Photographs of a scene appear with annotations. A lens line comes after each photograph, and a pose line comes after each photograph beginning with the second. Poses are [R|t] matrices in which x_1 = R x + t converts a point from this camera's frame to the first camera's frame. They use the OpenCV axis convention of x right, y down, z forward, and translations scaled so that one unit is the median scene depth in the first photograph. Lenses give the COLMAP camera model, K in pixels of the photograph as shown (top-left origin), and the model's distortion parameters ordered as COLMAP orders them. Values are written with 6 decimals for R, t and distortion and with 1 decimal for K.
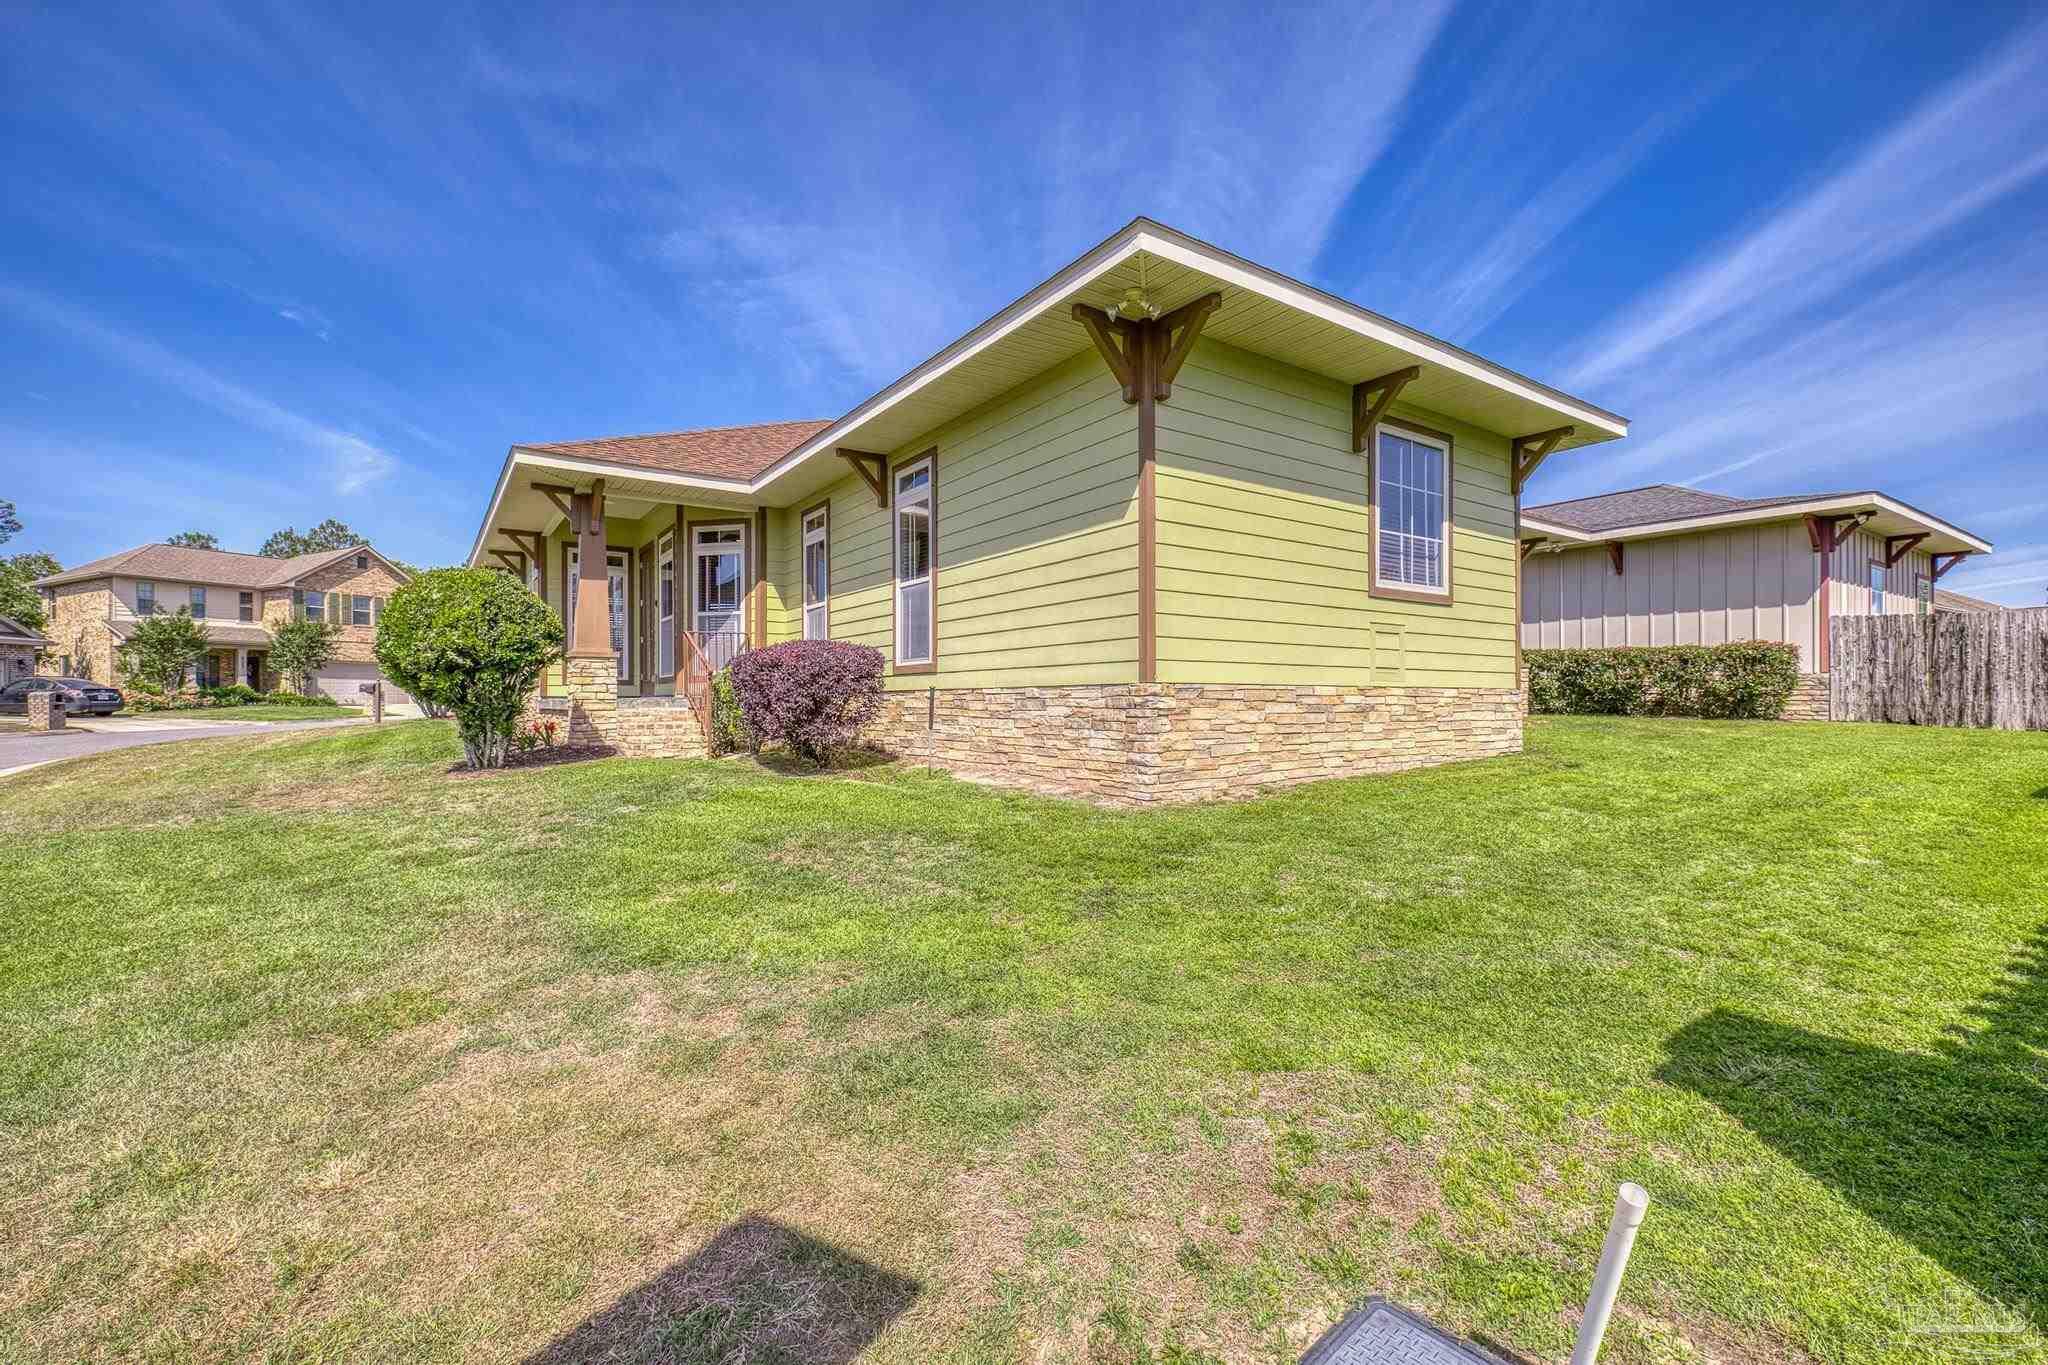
lens RADIAL K [[889.2, 0, 1023.5], [0, 889.2, 701.7], [0, 0, 1]] dist [-0.003008, -0.000048]
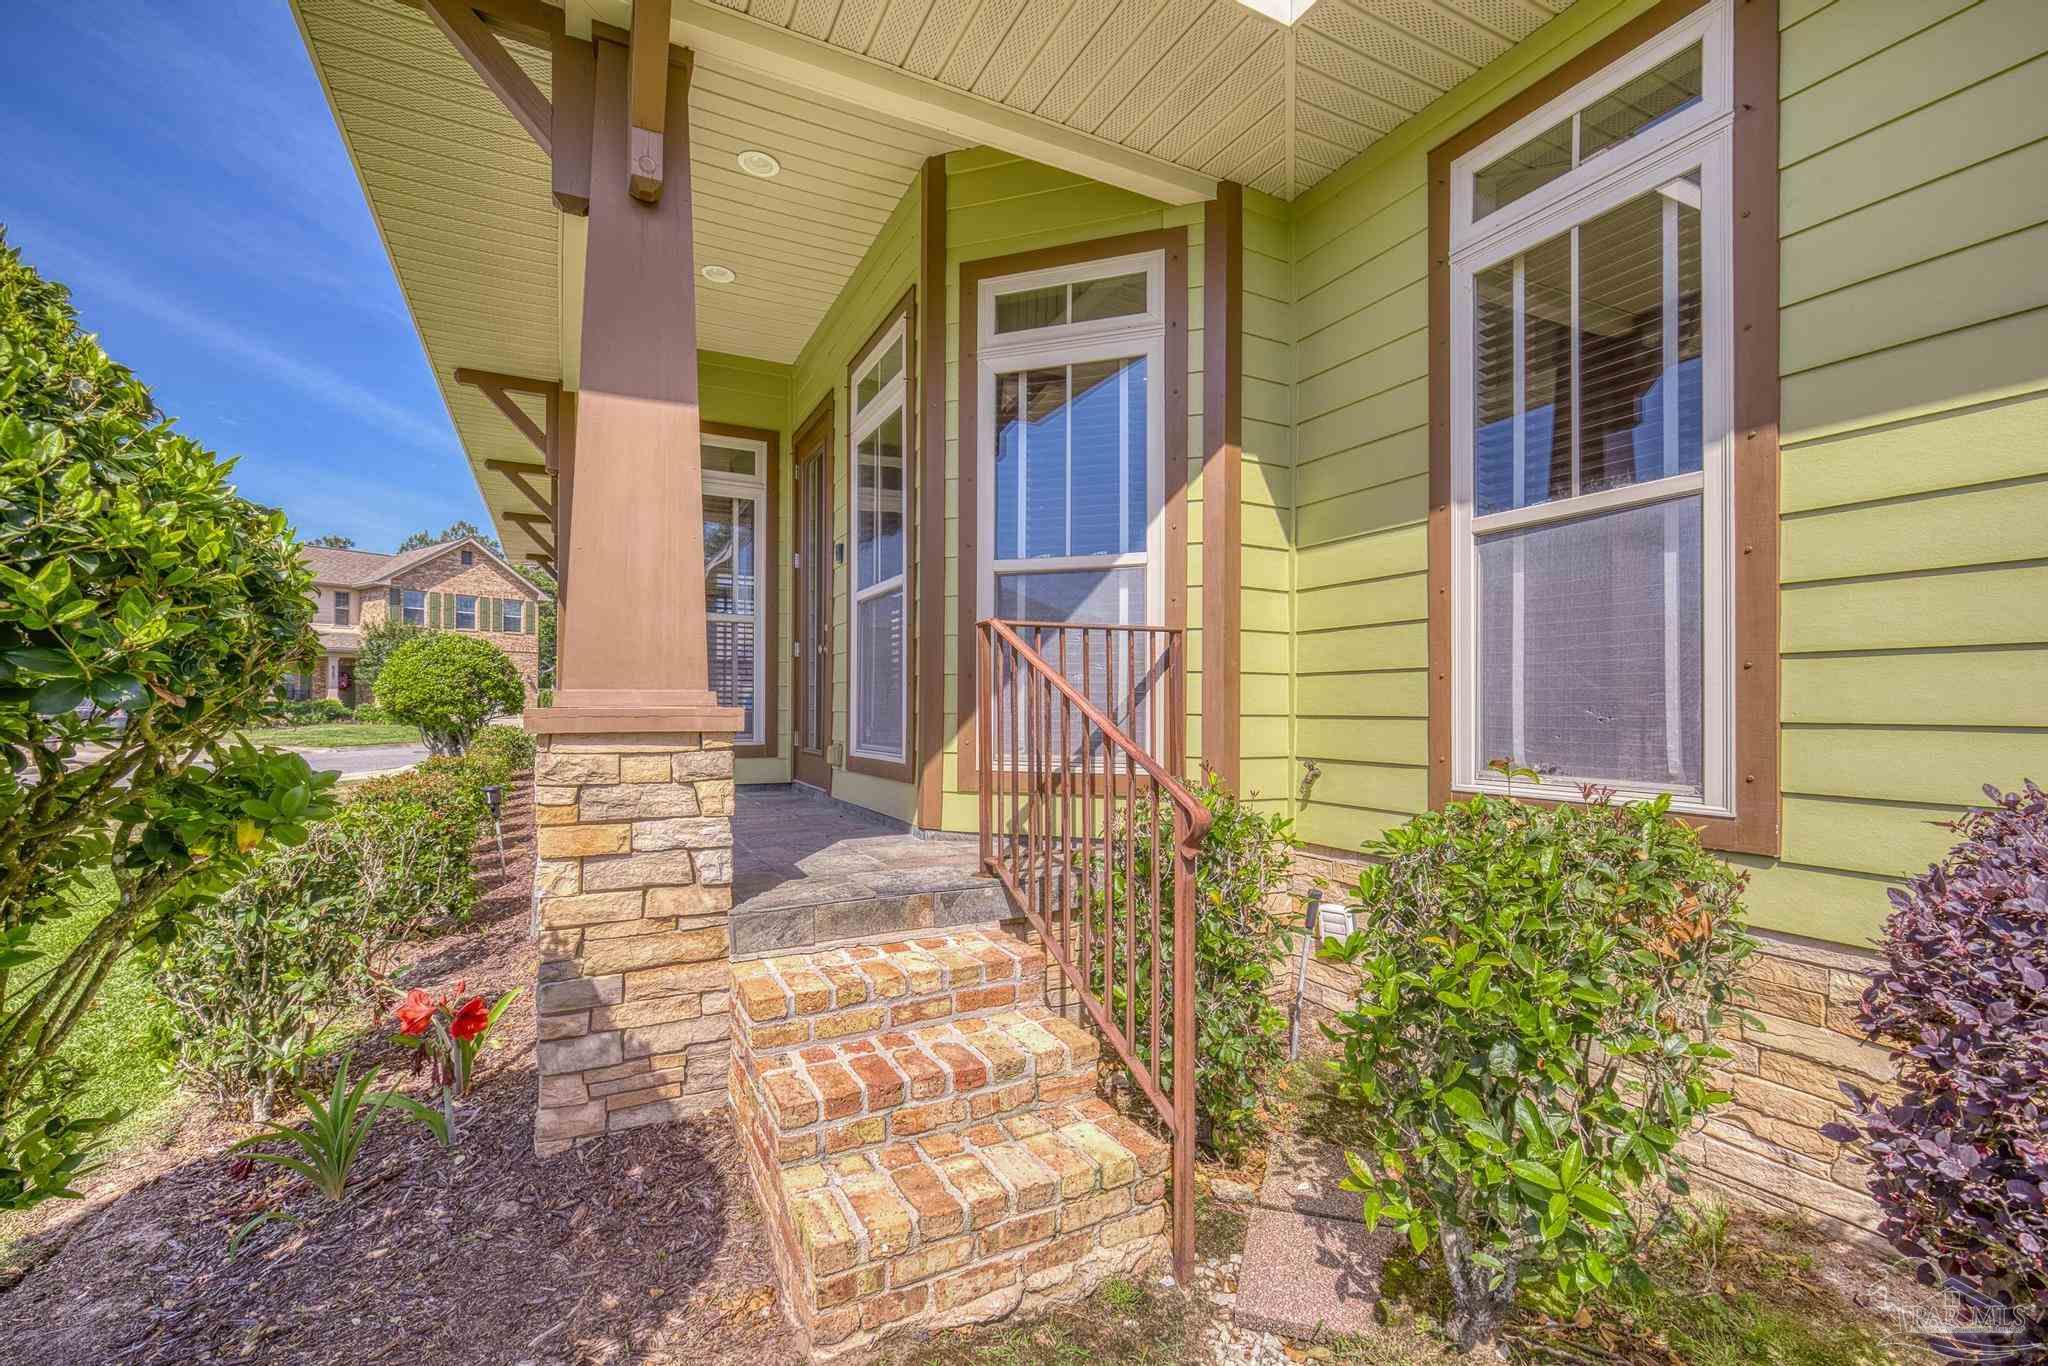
lens RADIAL K [[889.2, 0, 1023.5], [0, 889.2, 703.8], [0, 0, 1]] dist [-0.003008, -0.000048]
pose [[0.992036, 0.007824, -0.125708, -0.317225], [-0.008291, 0.999961, -0.003194, -0.051393], [0.125678, 0.004211, 0.992062, 0.700690]]
